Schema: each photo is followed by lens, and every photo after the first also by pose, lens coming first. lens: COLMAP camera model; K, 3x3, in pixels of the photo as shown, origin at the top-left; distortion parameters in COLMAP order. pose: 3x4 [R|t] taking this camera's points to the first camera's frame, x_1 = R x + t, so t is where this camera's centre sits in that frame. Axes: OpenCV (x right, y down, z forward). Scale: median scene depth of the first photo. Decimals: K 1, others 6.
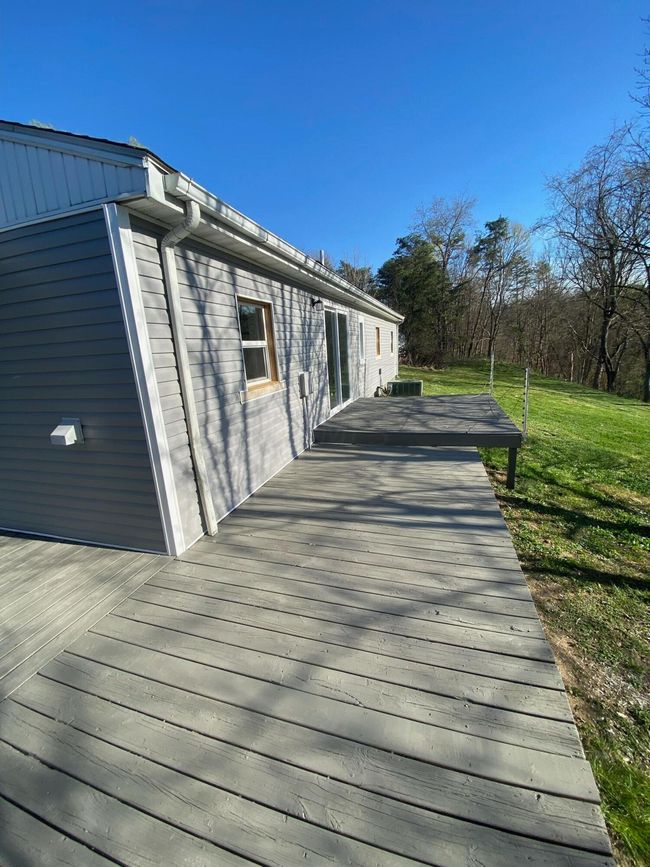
lens RADIAL K [[350.3, 0, 323.2], [0, 350.3, 432.6], [0, 0, 1]] dist [0.028393, -0.026095]
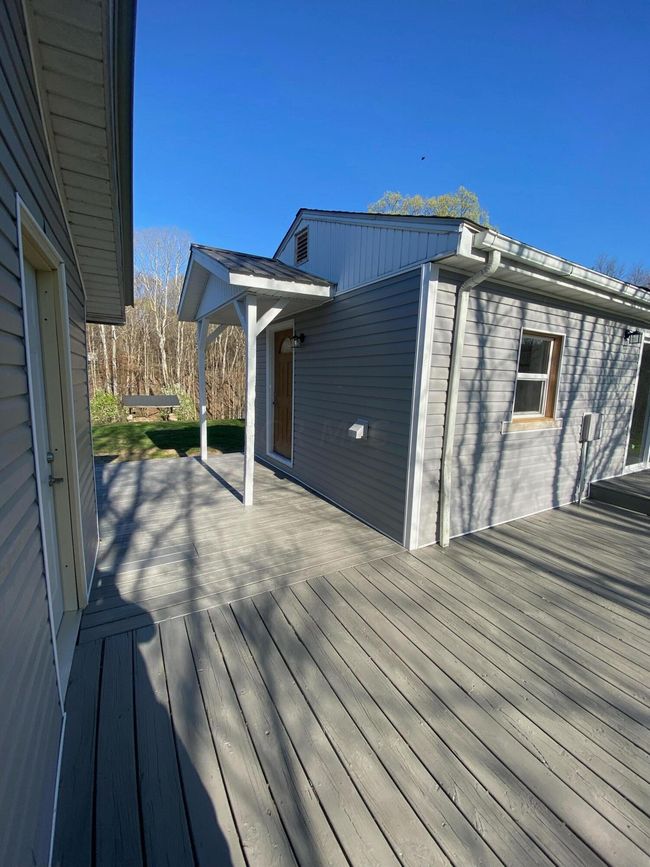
lens RADIAL K [[350.3, 0, 323.2], [0, 350.3, 432.6], [0, 0, 1]] dist [0.028393, -0.026095]
pose [[0.735143, 0.185607, -0.652008, 0.053680], [-0.231874, 0.972623, 0.015438, 0.018264], [0.637024, 0.139834, 0.758055, -0.099655]]
